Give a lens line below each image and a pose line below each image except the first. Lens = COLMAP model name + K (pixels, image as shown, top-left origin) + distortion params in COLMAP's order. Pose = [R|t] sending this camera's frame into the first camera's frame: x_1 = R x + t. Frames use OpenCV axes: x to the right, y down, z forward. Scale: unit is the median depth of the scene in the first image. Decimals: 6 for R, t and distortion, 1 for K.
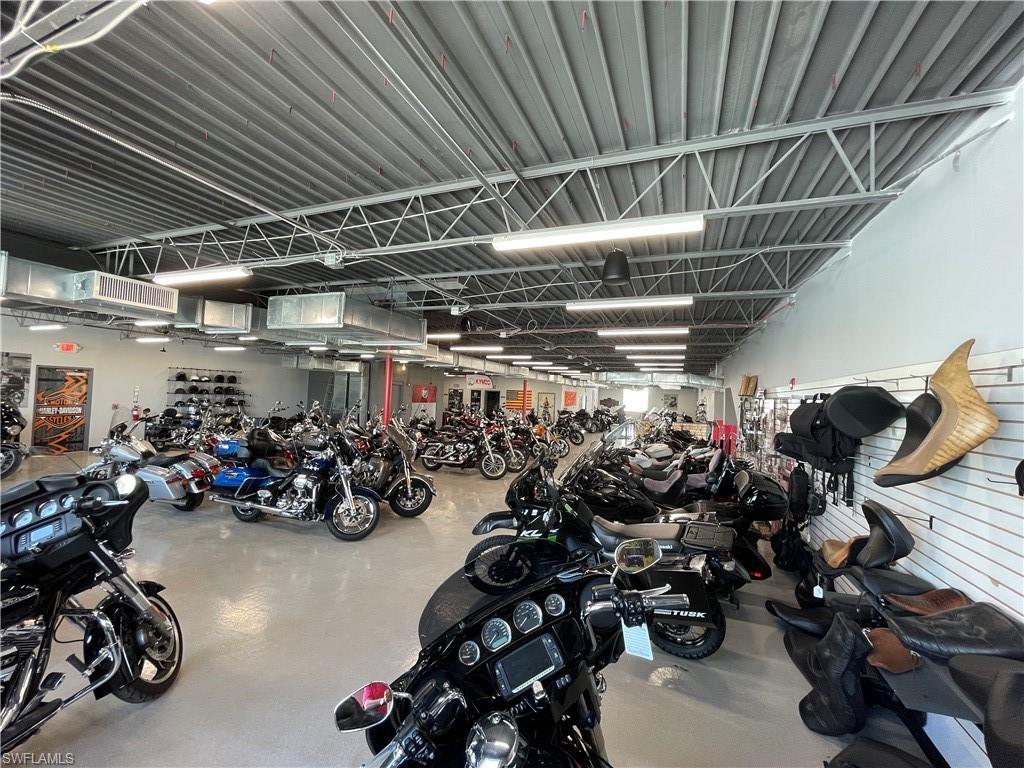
lens RADIAL K [[412.5, 0, 515.5], [0, 412.5, 382.7], [0, 0, 1]] dist [-0.003477, 0.000898]
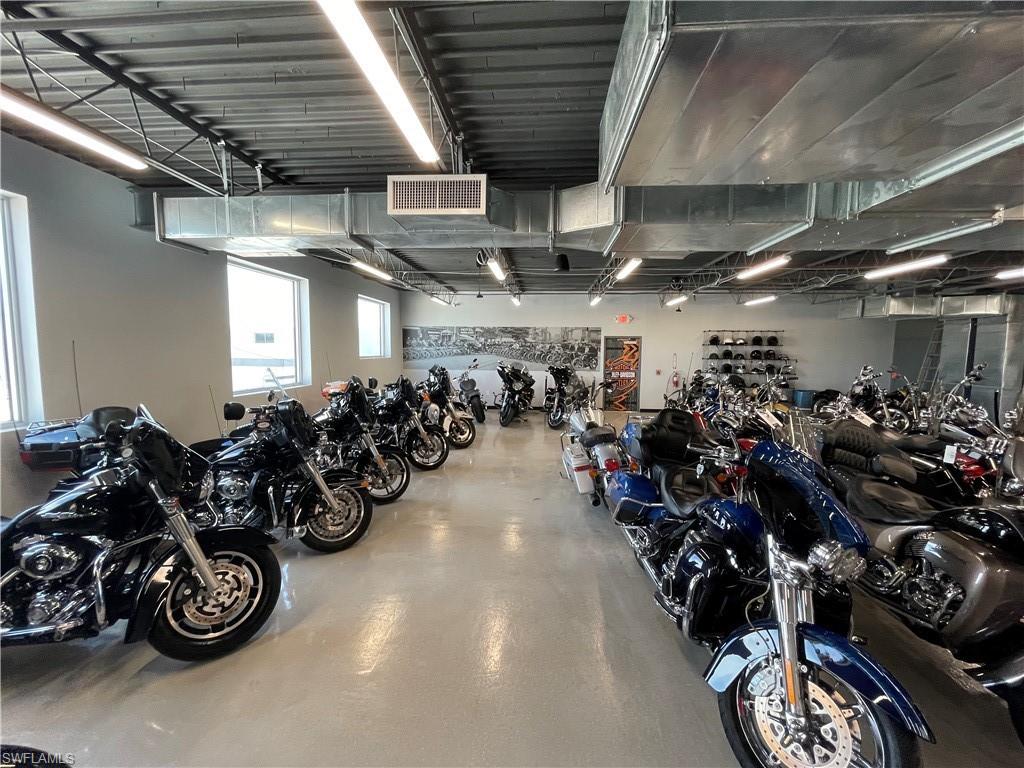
lens RADIAL K [[412.5, 0, 514.8], [0, 412.5, 385.8], [0, 0, 1]] dist [-0.003477, 0.000898]
pose [[0.298493, 0.044582, -0.953370, -0.072779], [0.033475, 0.997805, 0.057141, 0.018148], [0.953824, -0.048970, 0.296346, 0.299791]]
